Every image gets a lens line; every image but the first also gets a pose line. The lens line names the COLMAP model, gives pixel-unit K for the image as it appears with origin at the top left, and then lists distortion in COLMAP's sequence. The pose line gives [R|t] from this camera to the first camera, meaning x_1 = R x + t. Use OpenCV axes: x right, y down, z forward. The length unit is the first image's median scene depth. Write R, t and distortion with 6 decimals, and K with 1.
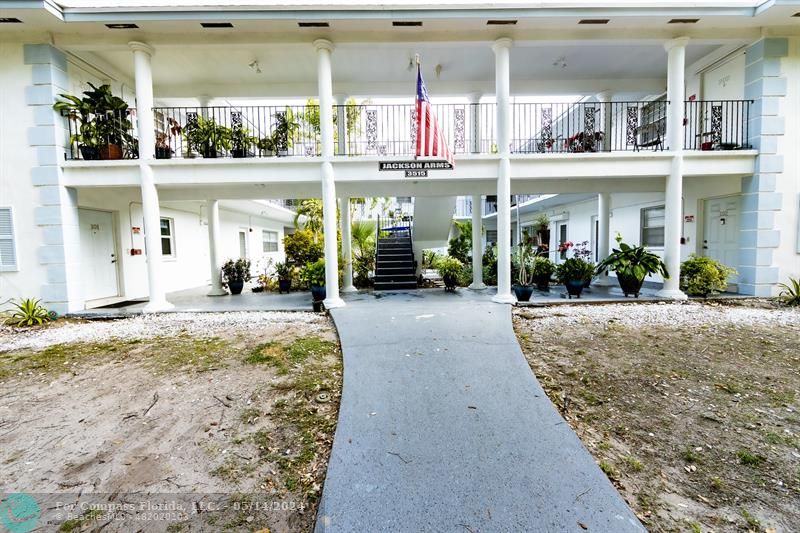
lens RADIAL K [[333.2, 0, 400.0], [0, 333.2, 266.5], [0, 0, 1]] dist [-0.001324, -0.000063]
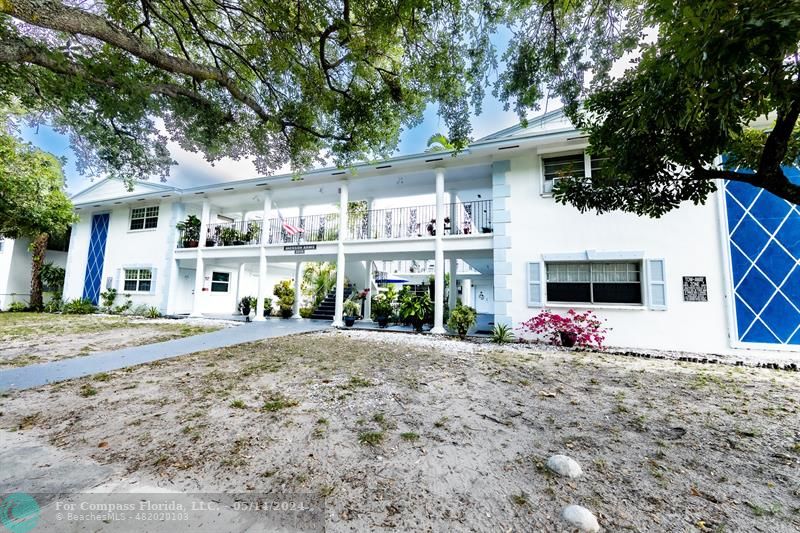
lens RADIAL K [[315.1, 0, 401.0], [0, 315.1, 264.4], [0, 0, 1]] dist [-0.001724, -0.000105]
pose [[0.923463, 0.004148, -0.383666, 1.252525], [-0.068598, 0.985615, -0.154457, 0.024554], [0.377506, 0.168955, 0.910463, -0.383118]]
